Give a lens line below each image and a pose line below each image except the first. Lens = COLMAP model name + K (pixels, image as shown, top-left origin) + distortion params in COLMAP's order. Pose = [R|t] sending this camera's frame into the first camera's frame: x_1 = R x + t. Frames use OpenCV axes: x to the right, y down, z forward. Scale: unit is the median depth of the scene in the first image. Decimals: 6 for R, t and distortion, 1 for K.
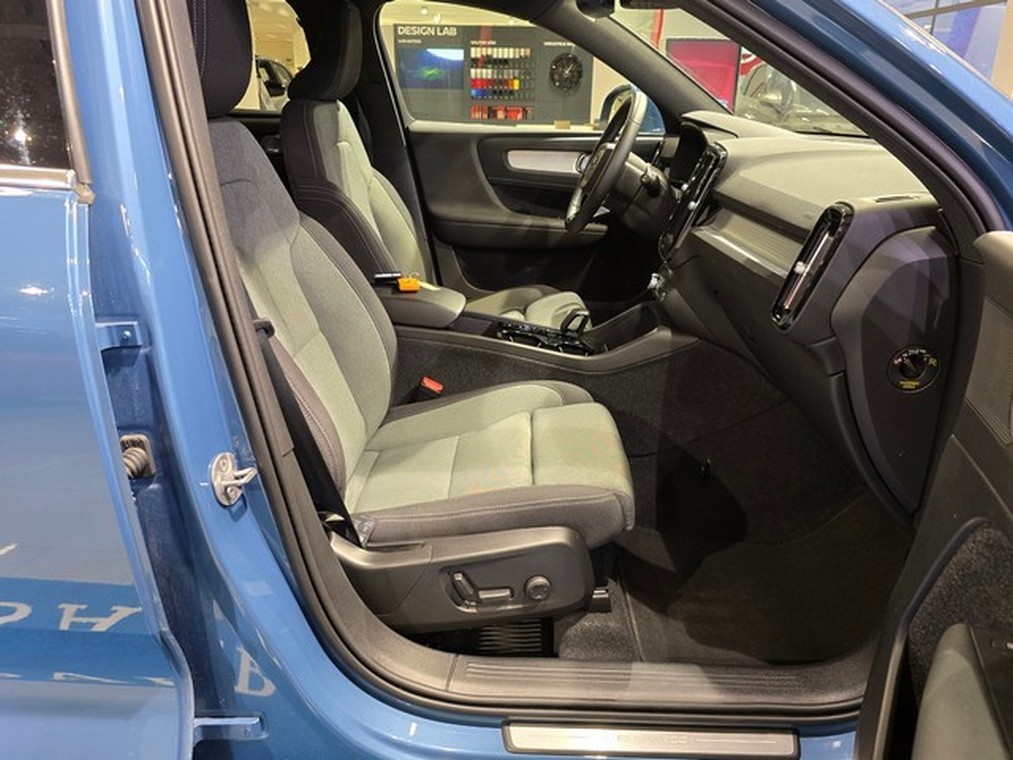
lens RADIAL K [[755.0, 0, 516.1], [0, 755.0, 389.6], [0, 0, 1]] dist [0.050783, -0.047713]
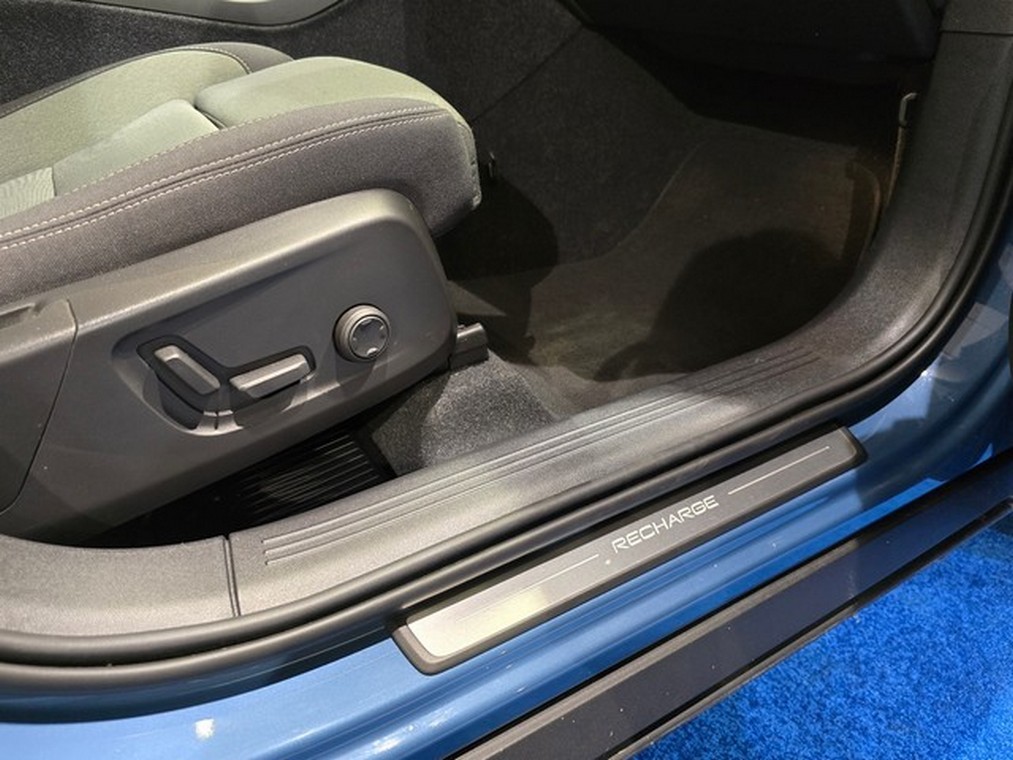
lens RADIAL K [[755.0, 0, 516.1], [0, 755.0, 389.6], [0, 0, 1]] dist [0.050783, -0.047713]
pose [[0.862414, -0.305645, 0.403515, -0.084045], [0.233875, 0.947542, 0.217871, 0.215476], [-0.448938, -0.093523, 0.888655, 0.551966]]
